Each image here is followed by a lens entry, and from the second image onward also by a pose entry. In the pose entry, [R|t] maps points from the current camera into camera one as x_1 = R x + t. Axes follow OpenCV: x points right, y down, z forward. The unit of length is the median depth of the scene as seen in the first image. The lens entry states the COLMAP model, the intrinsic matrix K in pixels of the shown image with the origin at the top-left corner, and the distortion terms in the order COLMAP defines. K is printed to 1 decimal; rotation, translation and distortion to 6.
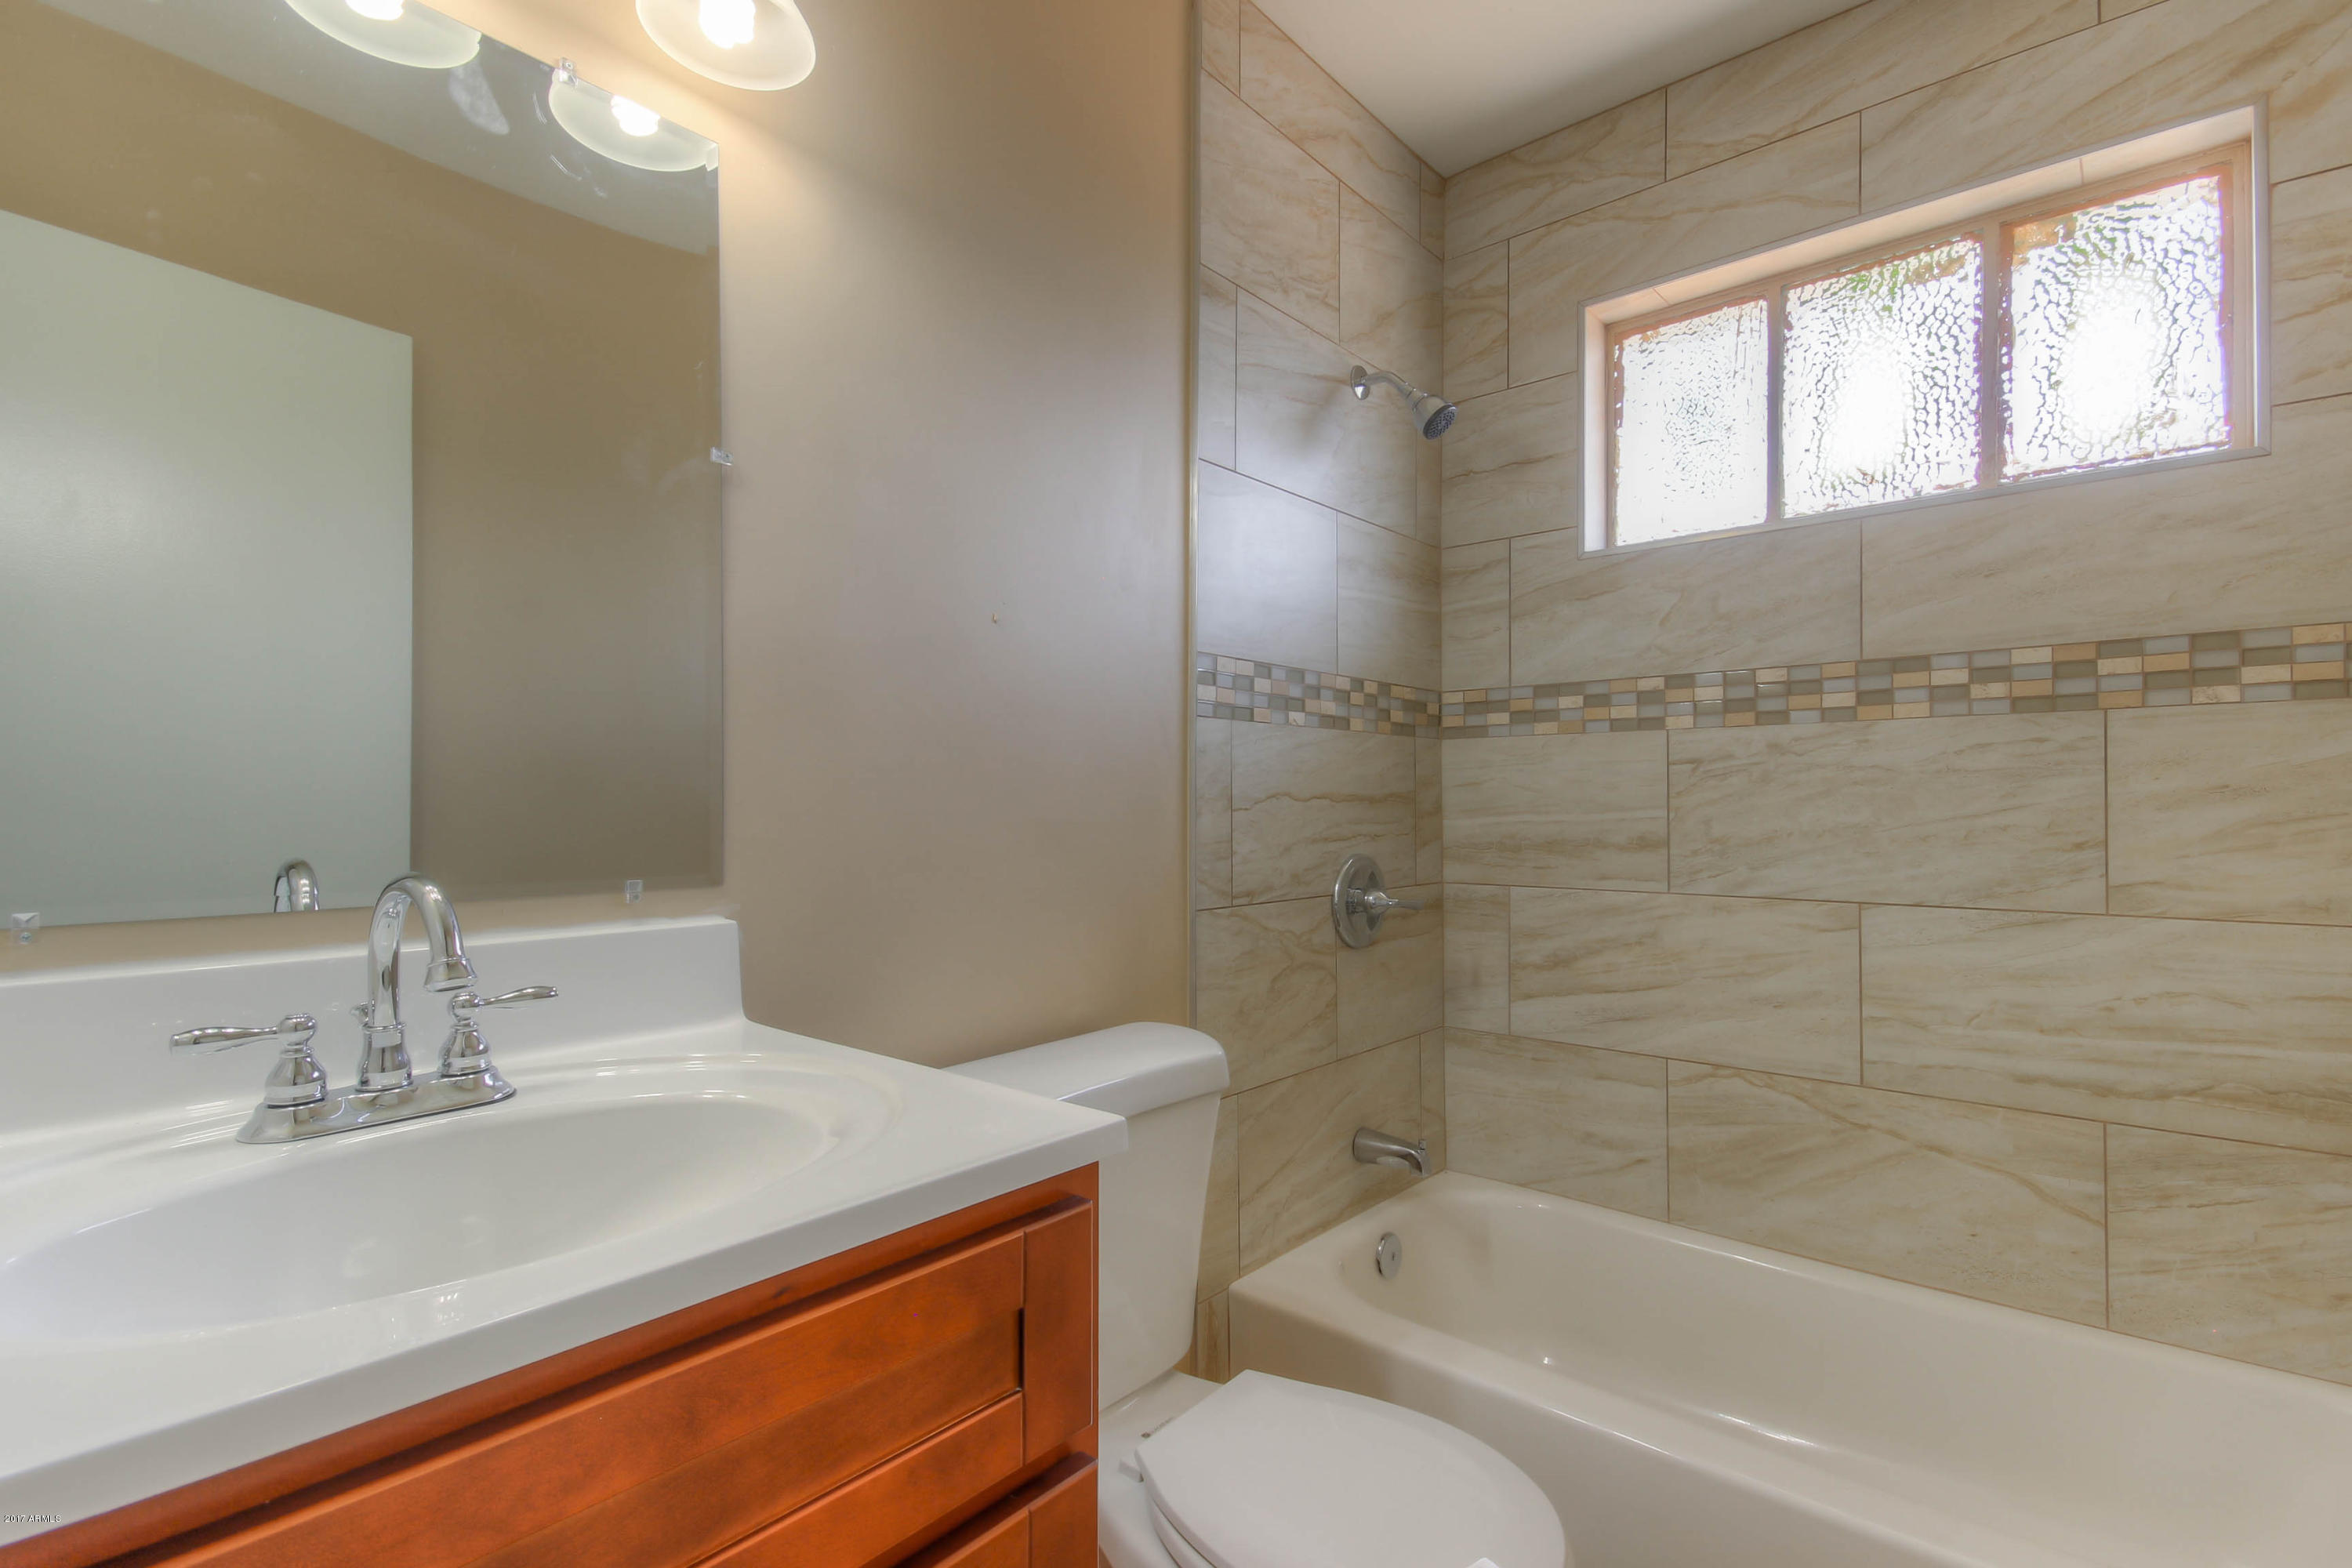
lens RADIAL K [[1087.5, 0, 1171.3], [0, 1087.5, 796.3], [0, 0, 1]] dist [0.016292, -0.001389]
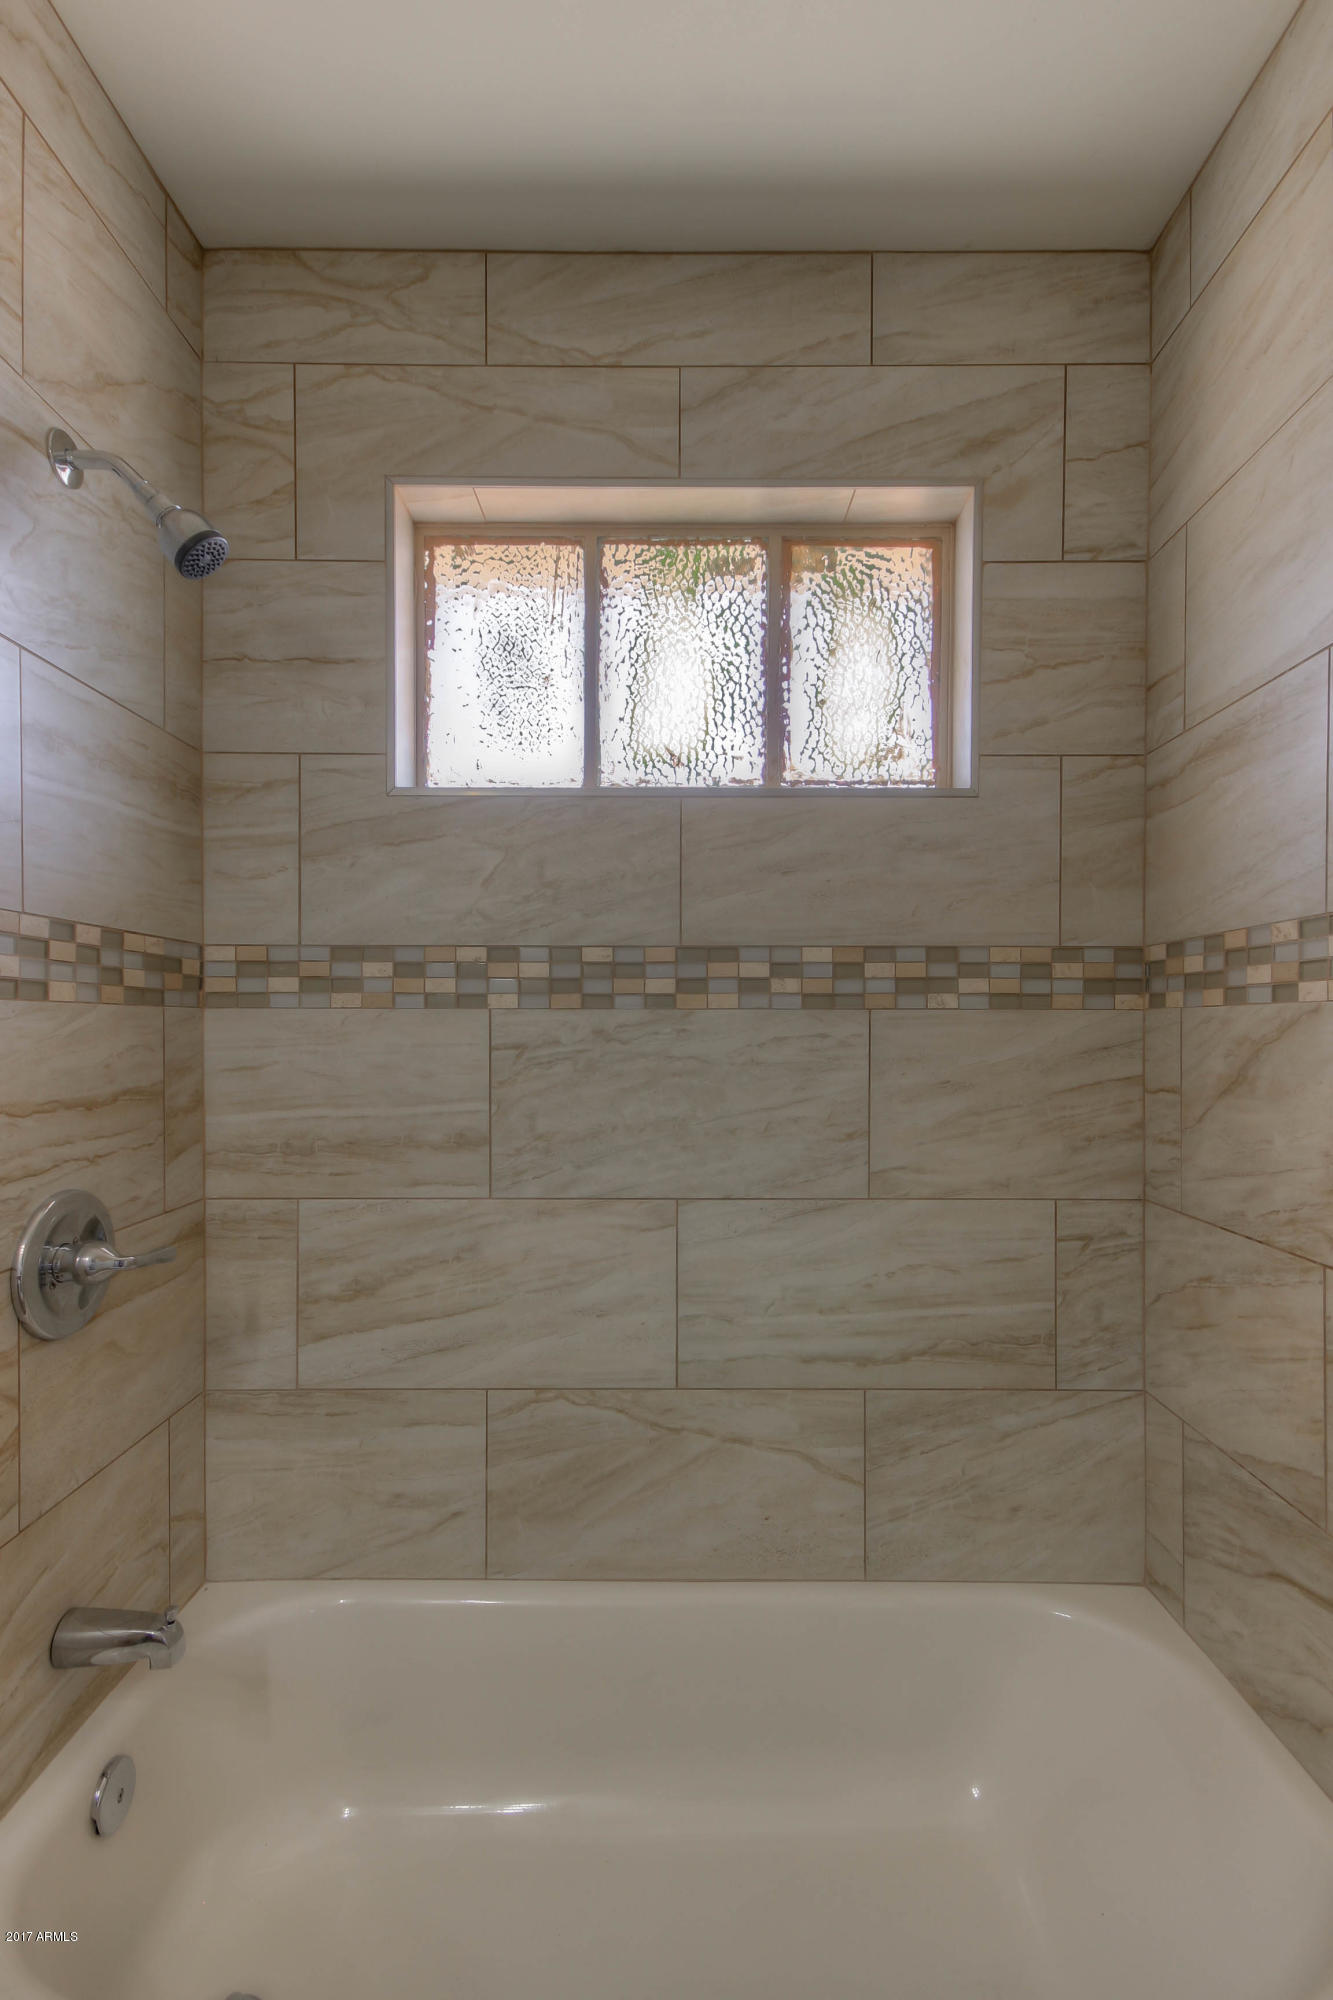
lens RADIAL K [[924.7, 0, 669.3], [0, 924.7, 1036.1], [0, 0, 1]] dist [0.016292, -0.001389]
pose [[0.754901, -0.002354, 0.655835, 0.084506], [-0.009062, 0.999861, 0.014020, -0.053014], [-0.655776, -0.016527, 0.754774, 0.365719]]
